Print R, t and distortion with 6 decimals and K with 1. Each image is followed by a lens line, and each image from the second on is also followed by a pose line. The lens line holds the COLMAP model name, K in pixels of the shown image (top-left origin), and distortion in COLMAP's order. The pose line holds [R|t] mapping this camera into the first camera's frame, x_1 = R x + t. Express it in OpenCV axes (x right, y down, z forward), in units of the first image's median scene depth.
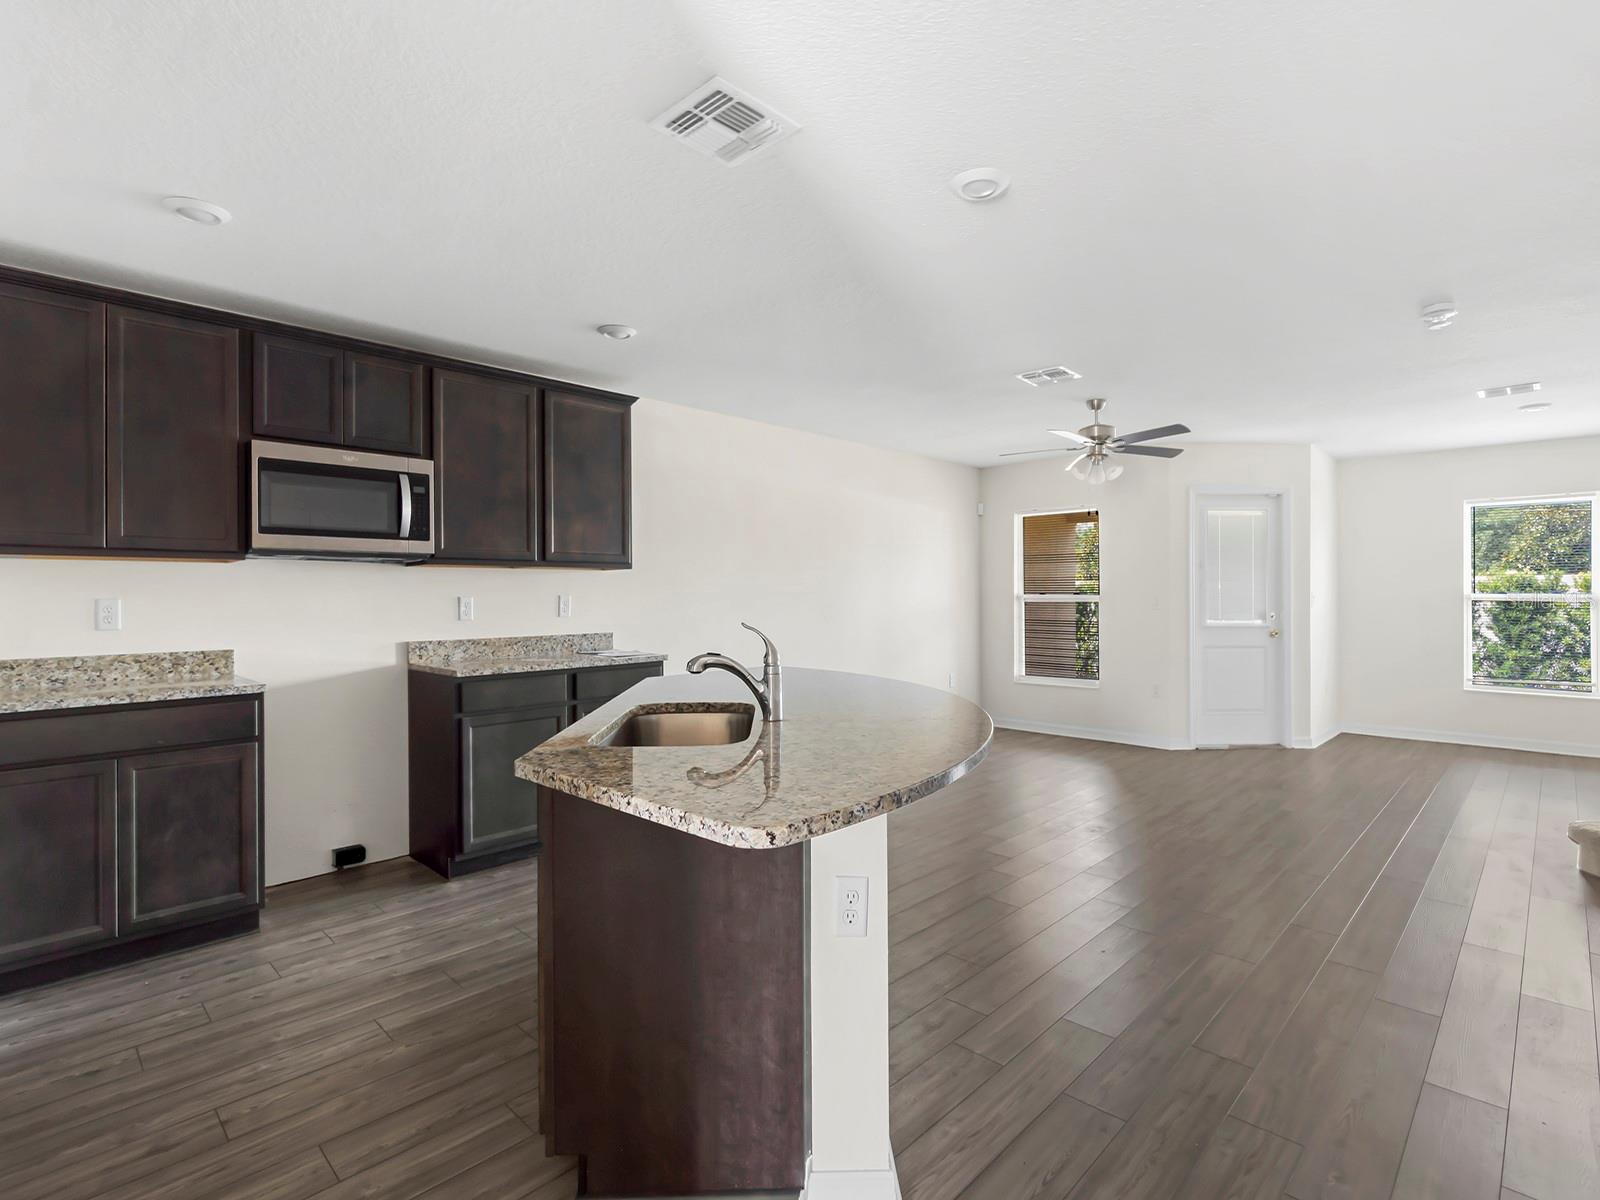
lens RADIAL K [[783.2, 0, 800.0], [0, 783.2, 600.0], [0, 0, 1]] dist [-0.003255, 0.000324]
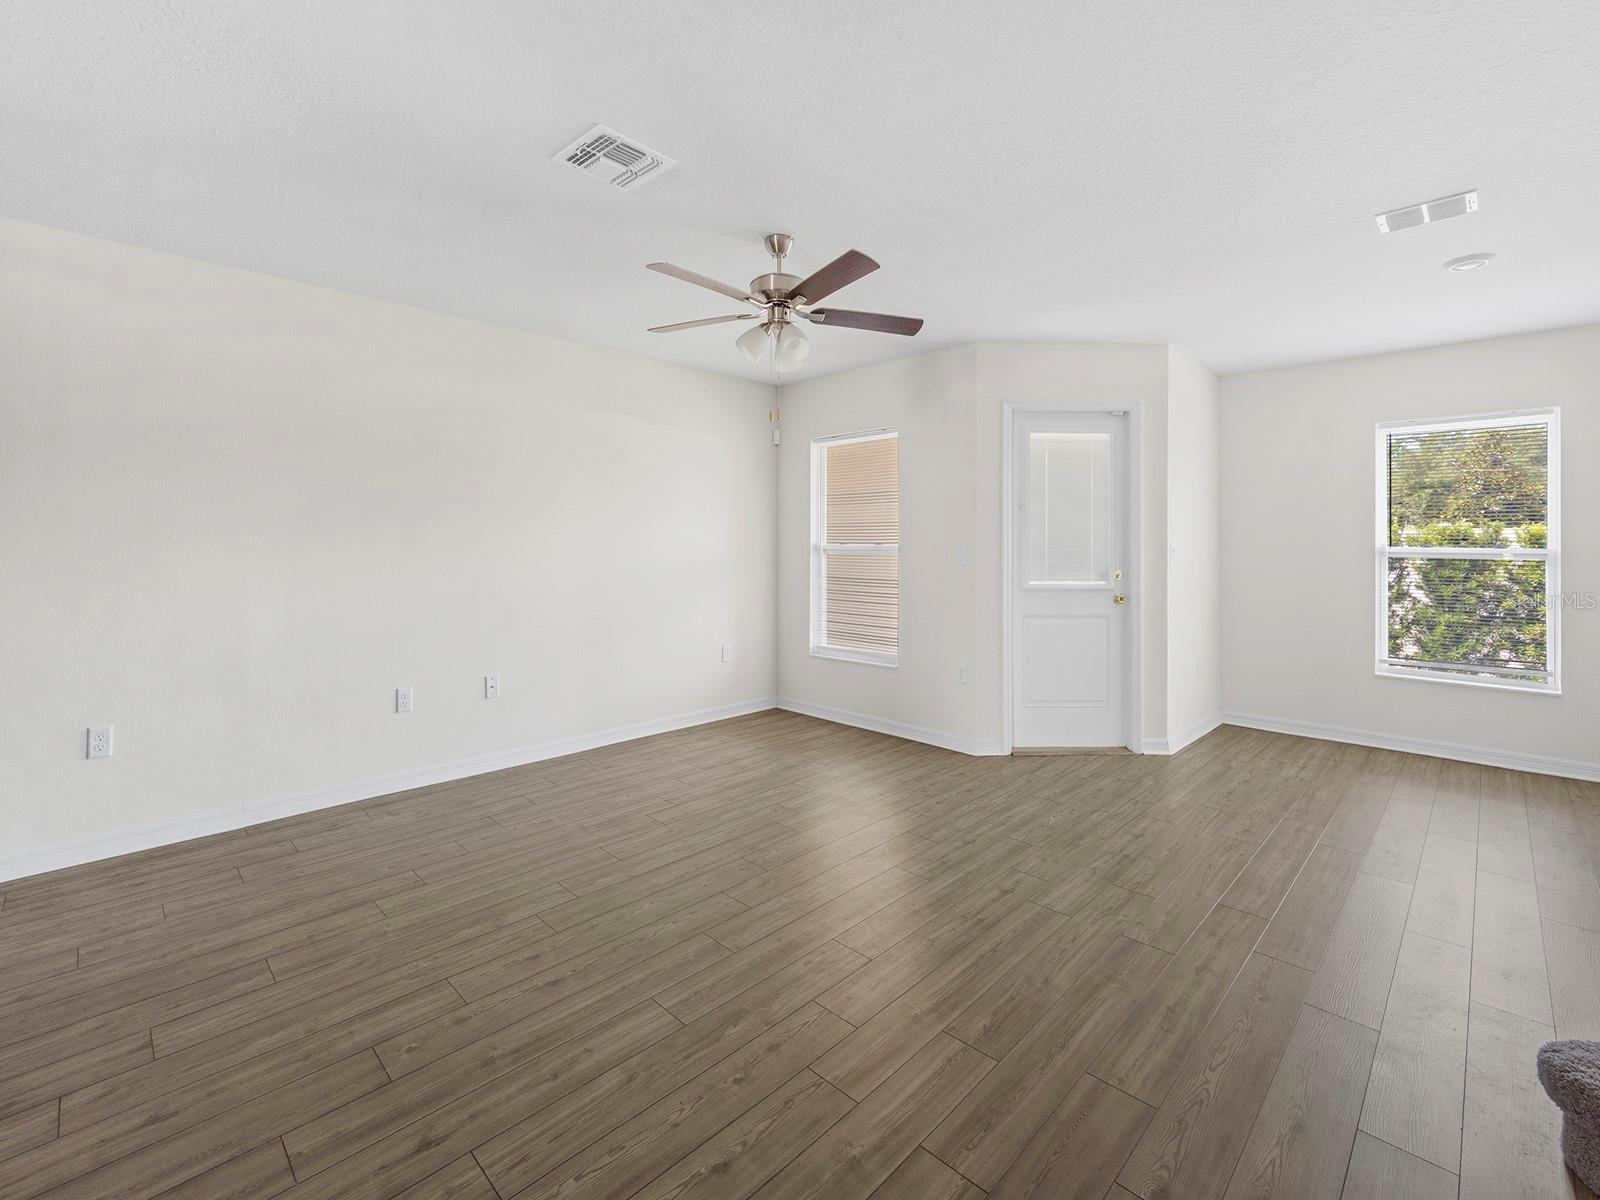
lens RADIAL K [[709.5, 0, 811.2], [0, 709.5, 545.2], [0, 0, 1]] dist [0.000116, 0.000110]
pose [[0.999956, 0.007833, 0.005068, 0.403483], [-0.007800, 0.999948, -0.006536, -0.002531], [-0.005119, 0.006496, 0.999966, 0.426243]]
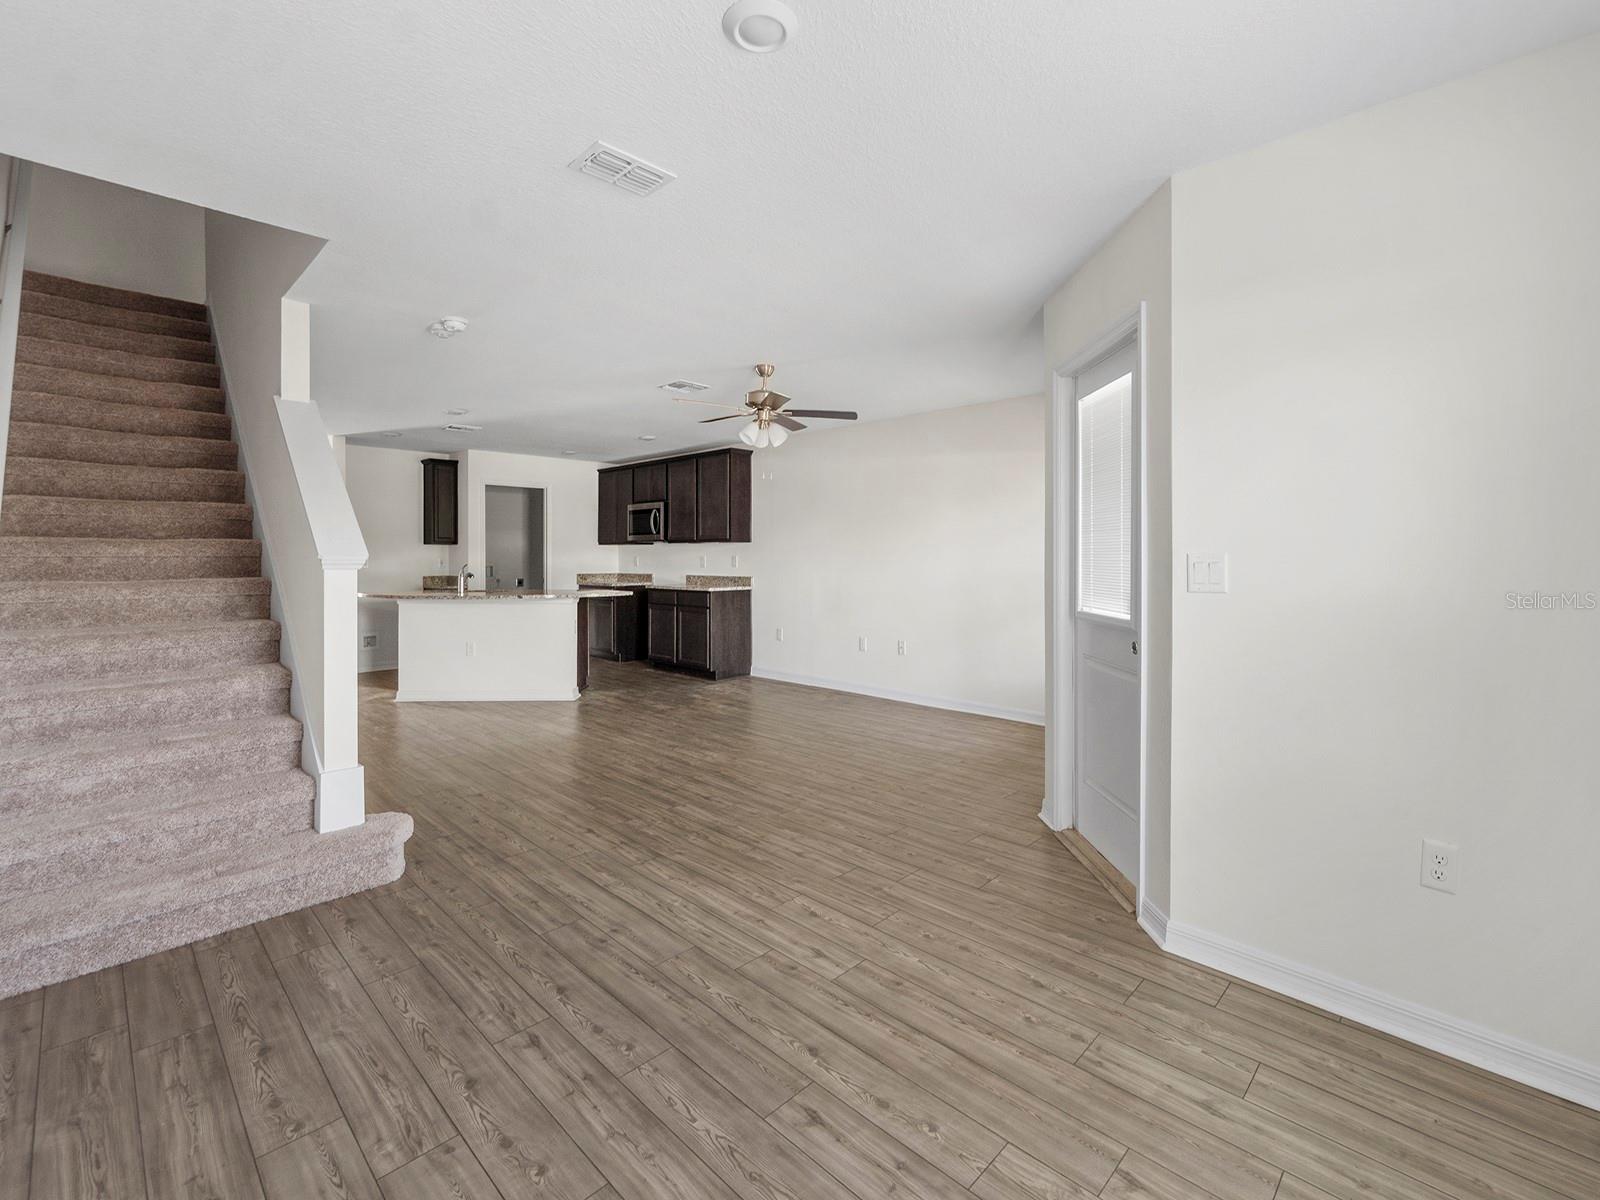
lens RADIAL K [[704.7, 0, 802.3], [0, 704.7, 559.7], [0, 0, 1]] dist [-0.003364, -0.000418]
pose [[0.001269, 0.008604, -0.999962, 1.296881], [-0.005421, 0.999948, 0.008597, -0.010959], [0.999984, 0.005410, 0.001316, 1.049746]]
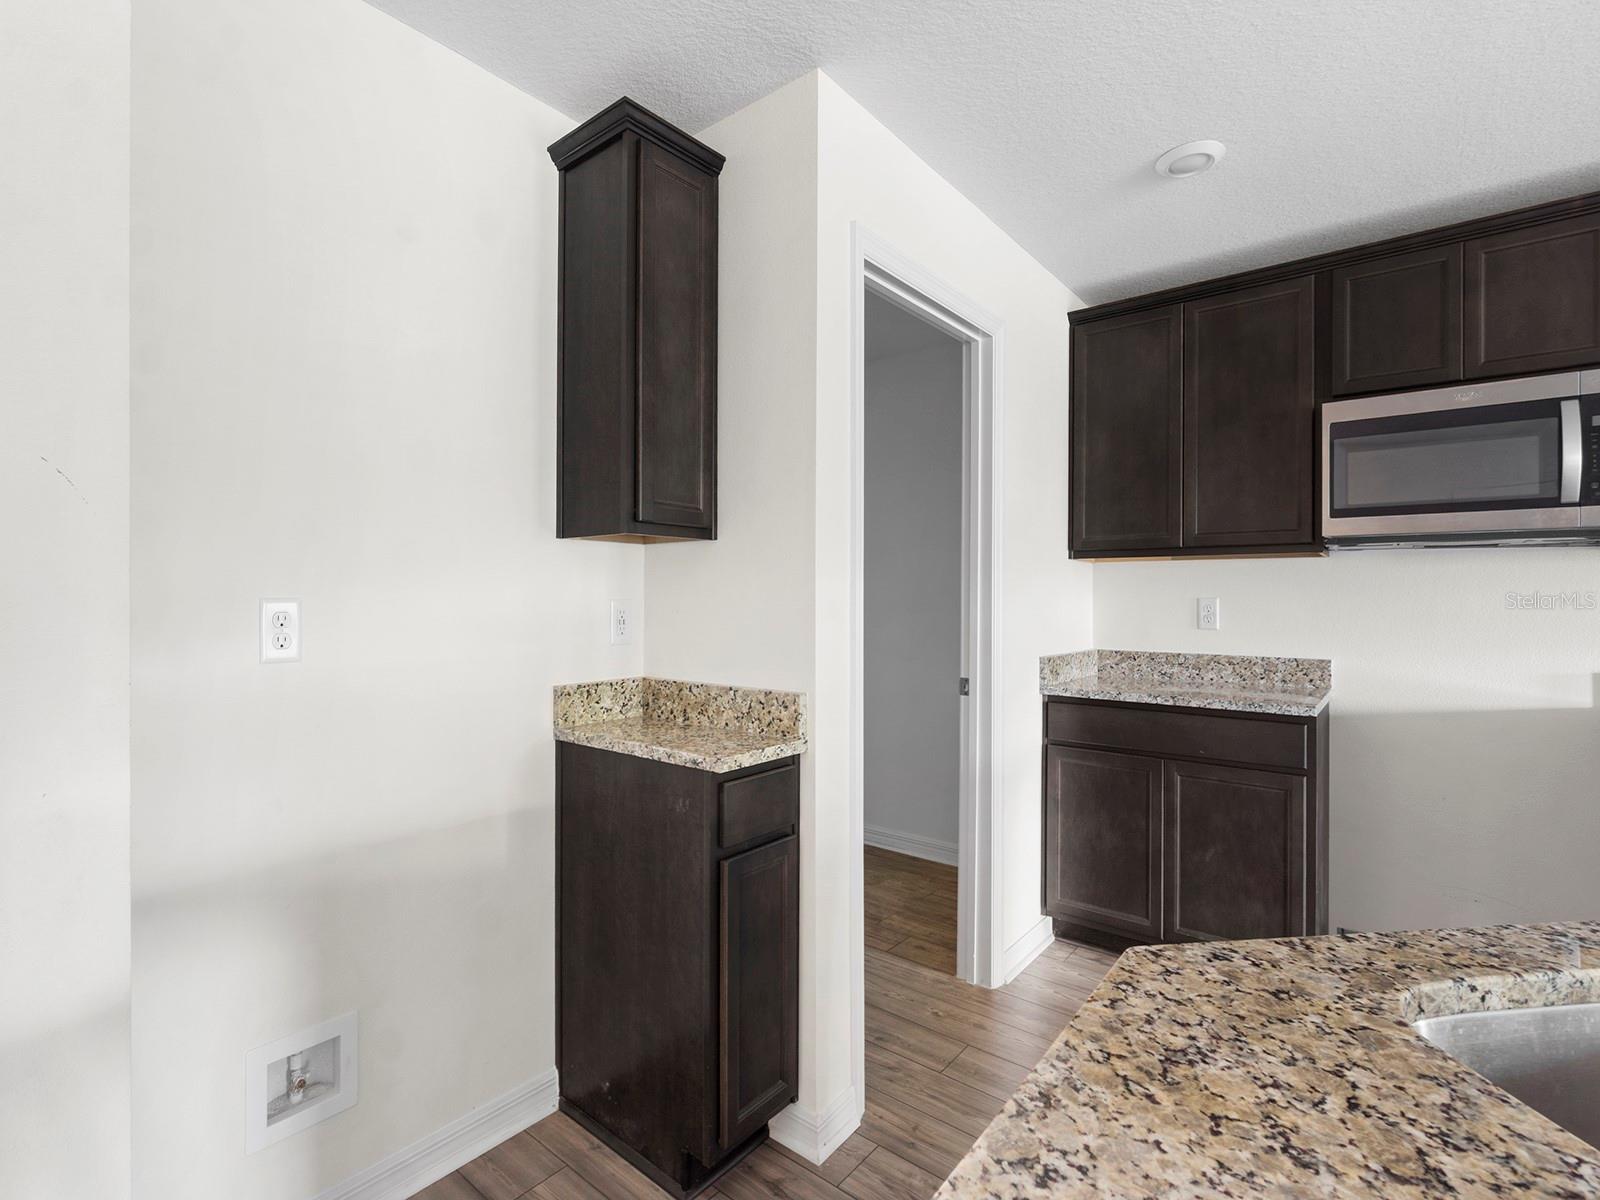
lens RADIAL K [[750.4, 0, 800.0], [0, 750.4, 600.0], [0, 0, 1]] dist [-0.004741, -0.000423]
pose [[0.085562, 0.010141, -0.996281, 0.017508], [-0.010232, 0.999904, 0.009299, -0.001816], [0.996280, 0.009398, 0.085658, 0.243905]]
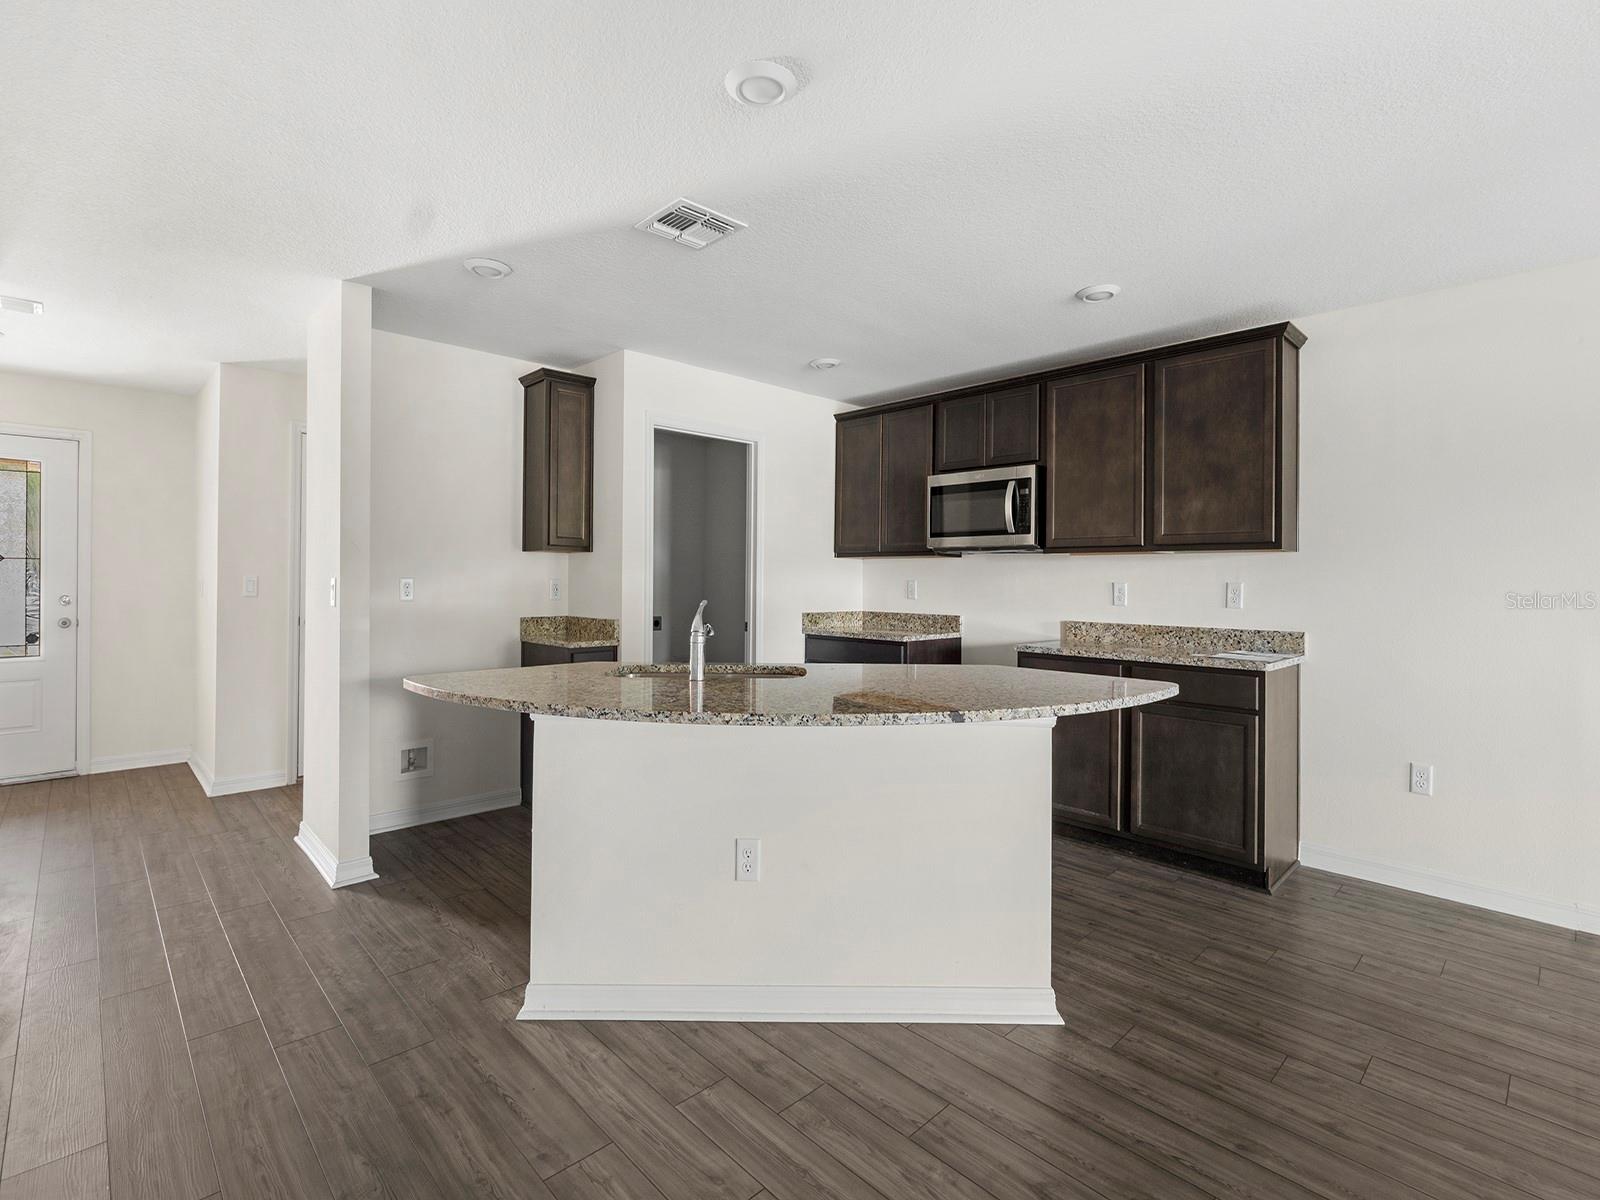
lens RADIAL K [[756.6, 0, 804.5], [0, 756.6, 577.9], [0, 0, 1]] dist [-0.002014, 0.000844]
pose [[-0.028622, 0.003340, -0.999585, 0.481152], [-0.015648, 0.999870, 0.003789, -0.006214], [0.999468, 0.015750, -0.028566, 0.500970]]
